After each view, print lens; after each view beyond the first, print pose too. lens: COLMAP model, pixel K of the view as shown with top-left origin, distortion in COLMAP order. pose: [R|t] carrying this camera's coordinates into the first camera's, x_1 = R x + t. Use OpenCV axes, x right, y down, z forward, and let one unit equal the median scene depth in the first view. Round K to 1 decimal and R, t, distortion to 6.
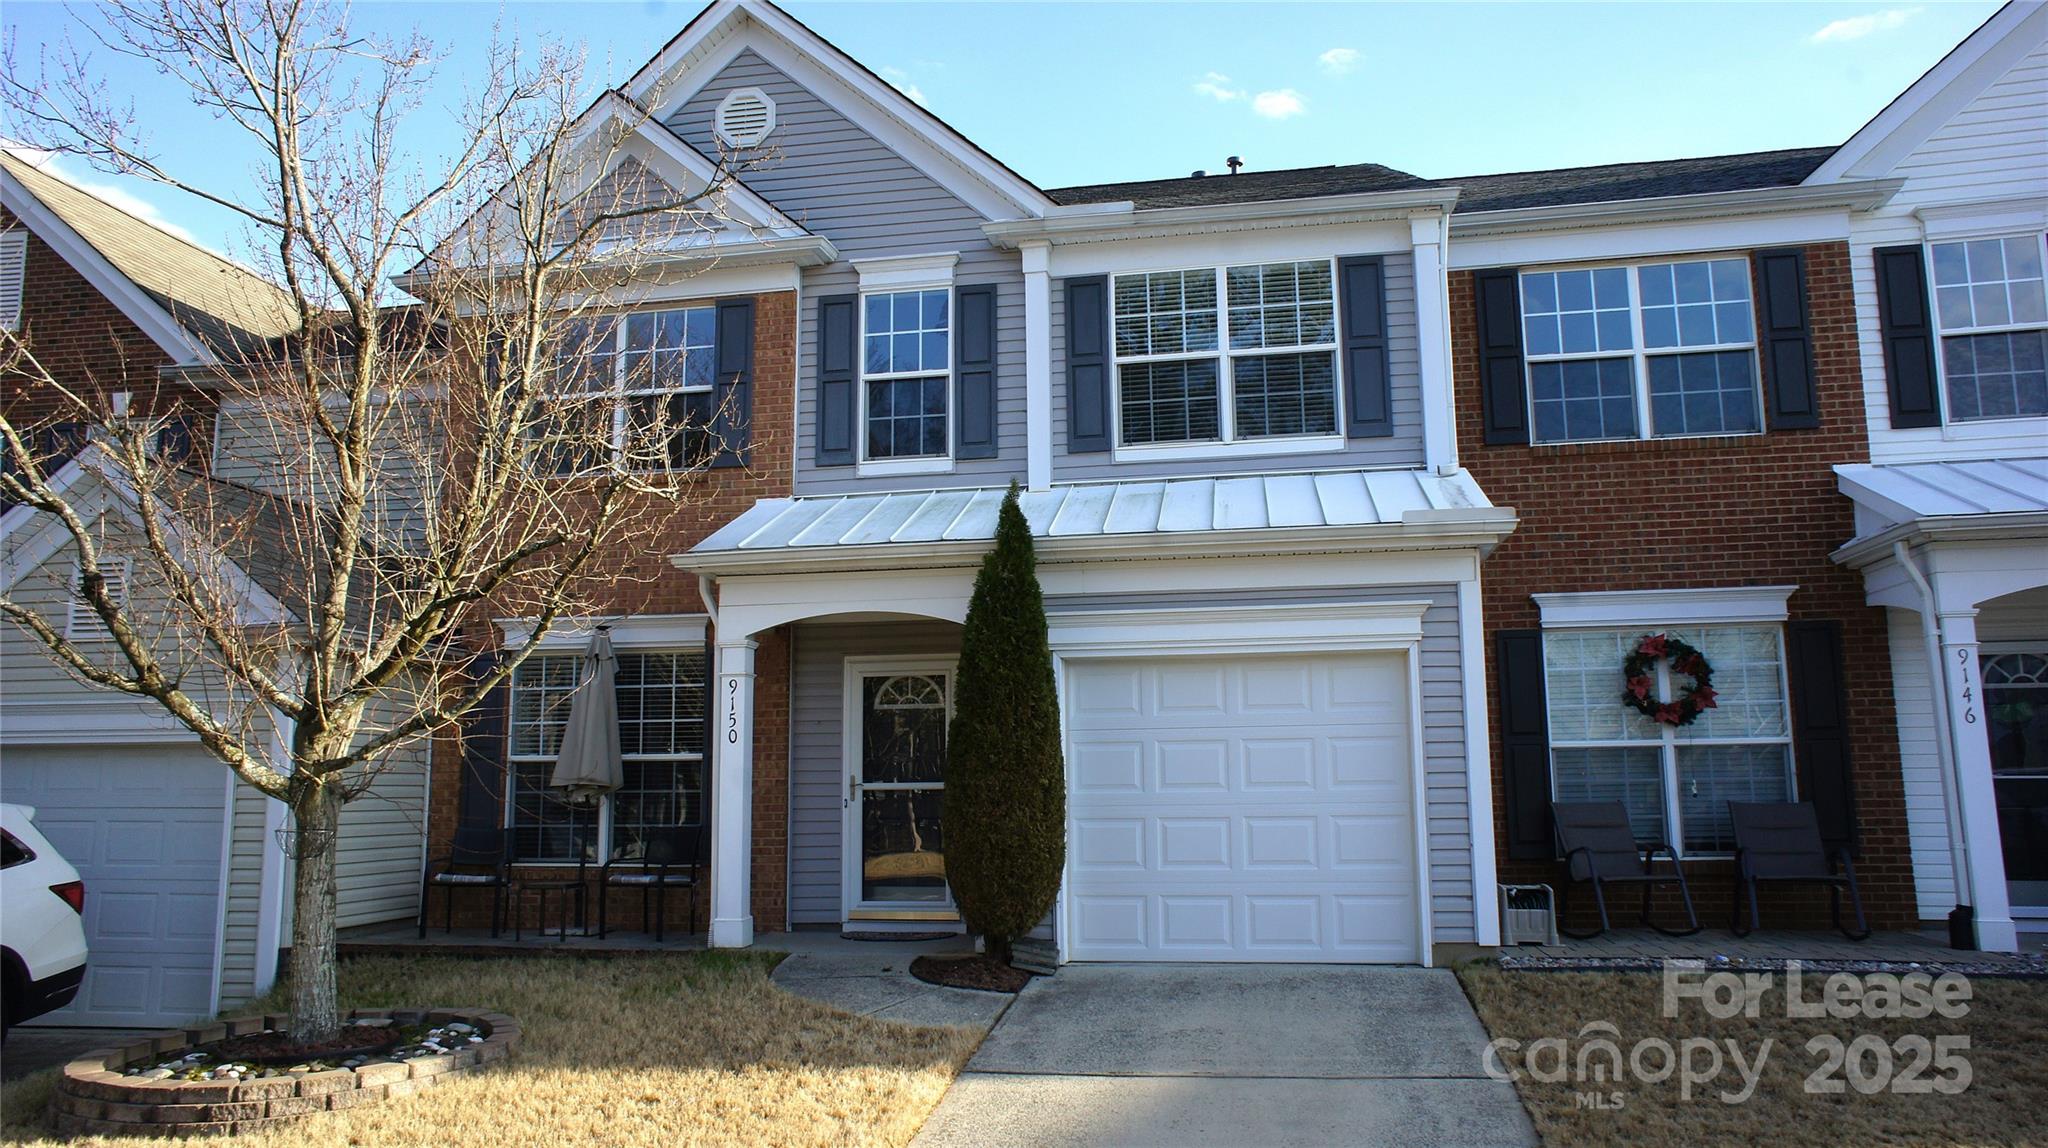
lens RADIAL K [[1379.6, 0, 1038.3], [0, 1379.6, 572.5], [0, 0, 1]] dist [-0.059968, 0.076537]
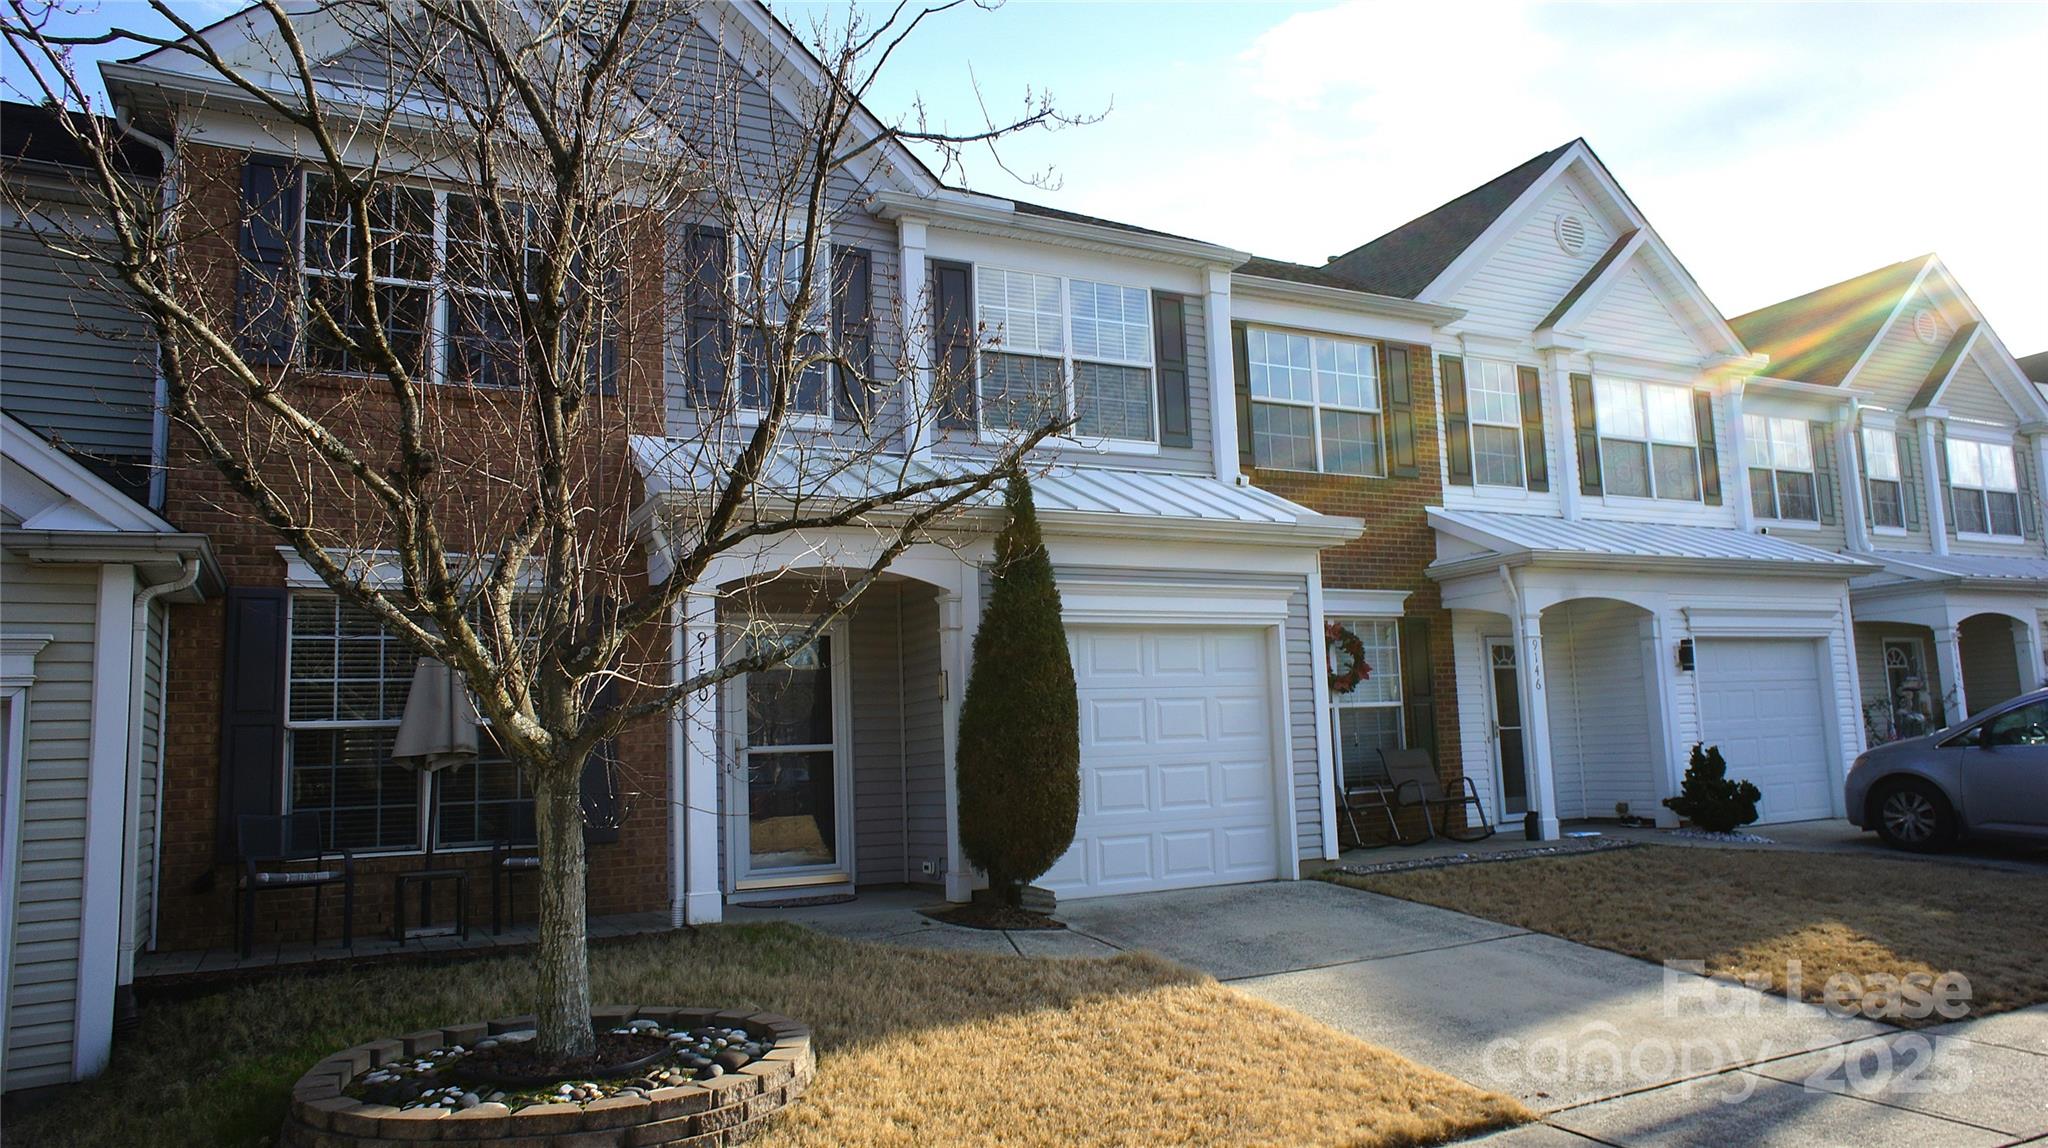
lens RADIAL K [[1379.6, 0, 1042.3], [0, 1379.6, 572.4], [0, 0, 1]] dist [-0.059968, 0.076537]
pose [[0.788309, 0.060733, 0.612275, -0.577613], [-0.066033, 0.997720, -0.013948, 0.033834], [-0.611726, -0.029435, 0.790522, 0.131048]]
